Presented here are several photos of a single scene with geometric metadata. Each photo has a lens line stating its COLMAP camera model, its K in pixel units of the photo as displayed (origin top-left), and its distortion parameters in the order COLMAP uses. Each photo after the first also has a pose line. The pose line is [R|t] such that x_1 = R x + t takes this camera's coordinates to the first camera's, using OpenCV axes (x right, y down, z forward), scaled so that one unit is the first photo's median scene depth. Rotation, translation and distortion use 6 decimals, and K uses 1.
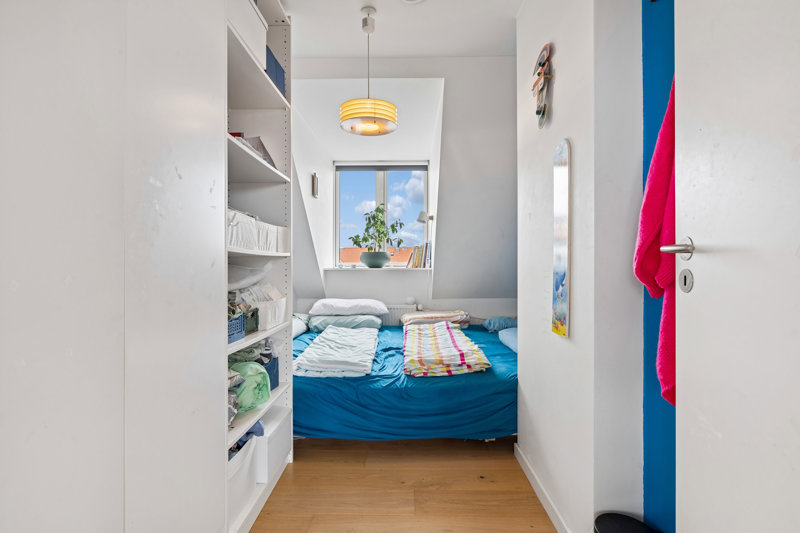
lens RADIAL K [[402.6, 0, 406.8], [0, 402.6, 263.2], [0, 0, 1]] dist [0.005428, 0.000431]
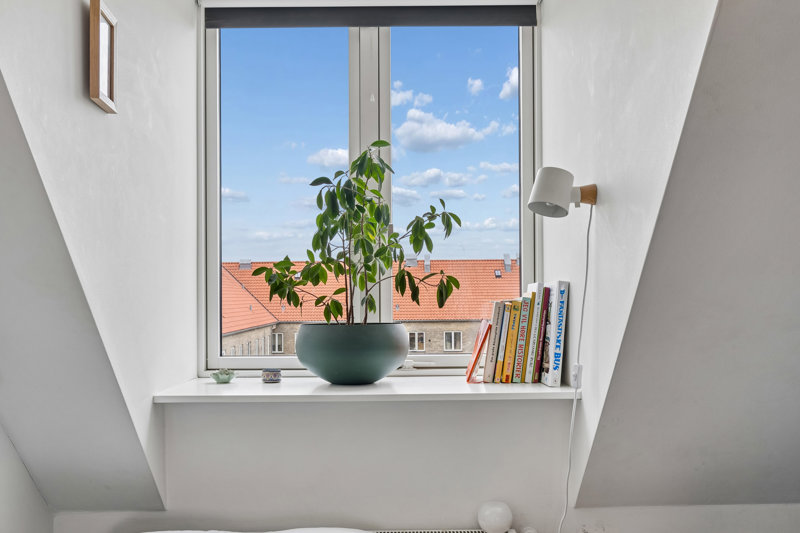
lens RADIAL K [[844.0, 0, 396.1], [0, 844.0, 268.7], [0, 0, 1]] dist [-0.005495, 0.000000]
pose [[0.999839, -0.004511, 0.017389, -0.058814], [0.004685, 0.999939, -0.010001, -0.058431], [-0.017343, 0.010081, 0.999799, 0.442238]]
